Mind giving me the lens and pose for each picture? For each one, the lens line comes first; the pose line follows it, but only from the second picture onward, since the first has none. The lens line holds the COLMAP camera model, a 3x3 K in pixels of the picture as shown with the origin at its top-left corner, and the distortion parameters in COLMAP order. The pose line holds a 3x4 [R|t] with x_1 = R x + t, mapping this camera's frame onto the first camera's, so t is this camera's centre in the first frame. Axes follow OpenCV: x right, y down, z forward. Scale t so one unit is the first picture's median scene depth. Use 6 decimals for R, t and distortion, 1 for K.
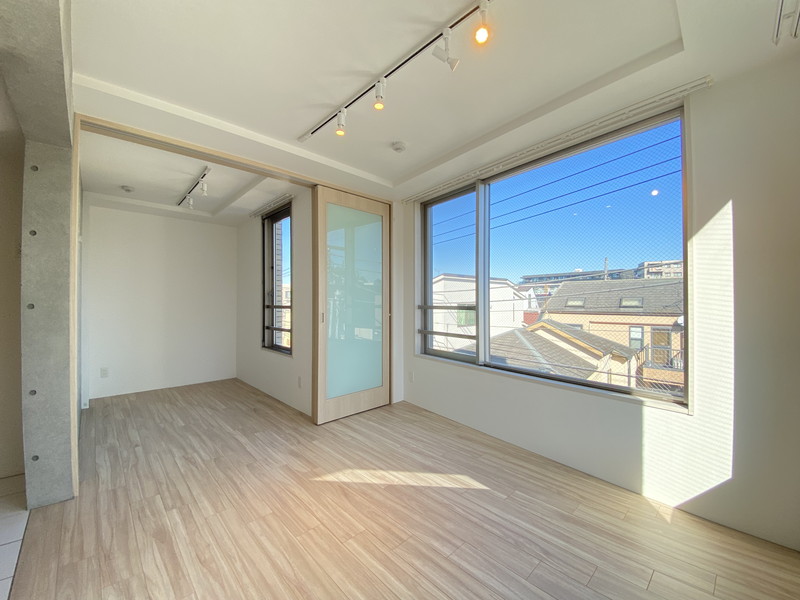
lens RADIAL K [[324.0, 0, 398.9], [0, 324.0, 297.8], [0, 0, 1]] dist [-0.003477, -0.000990]
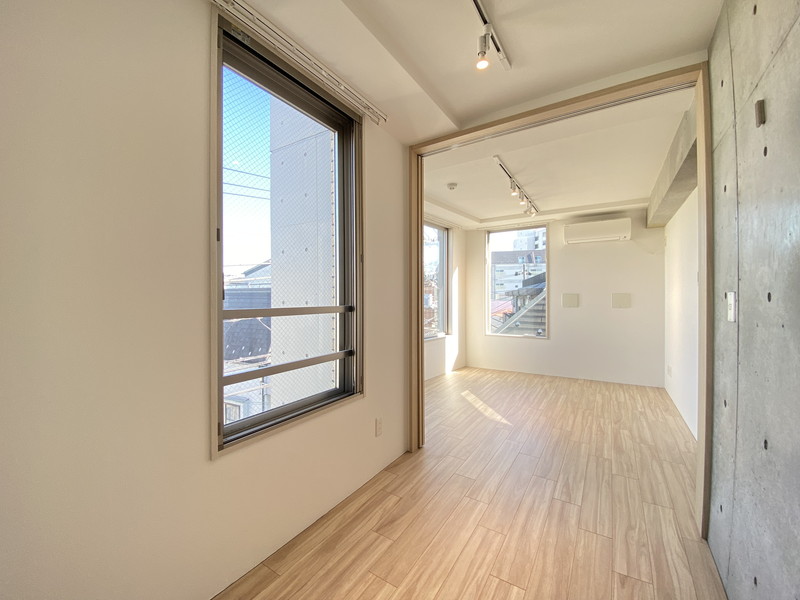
lens RADIAL K [[324.0, 0, 398.3], [0, 324.0, 297.0], [0, 0, 1]] dist [-0.003477, -0.000990]
pose [[-0.228508, 0.002170, 0.973540, -1.512586], [0.006555, 0.999978, -0.000691, 0.012368], [-0.973520, 0.006224, -0.228517, 1.798875]]
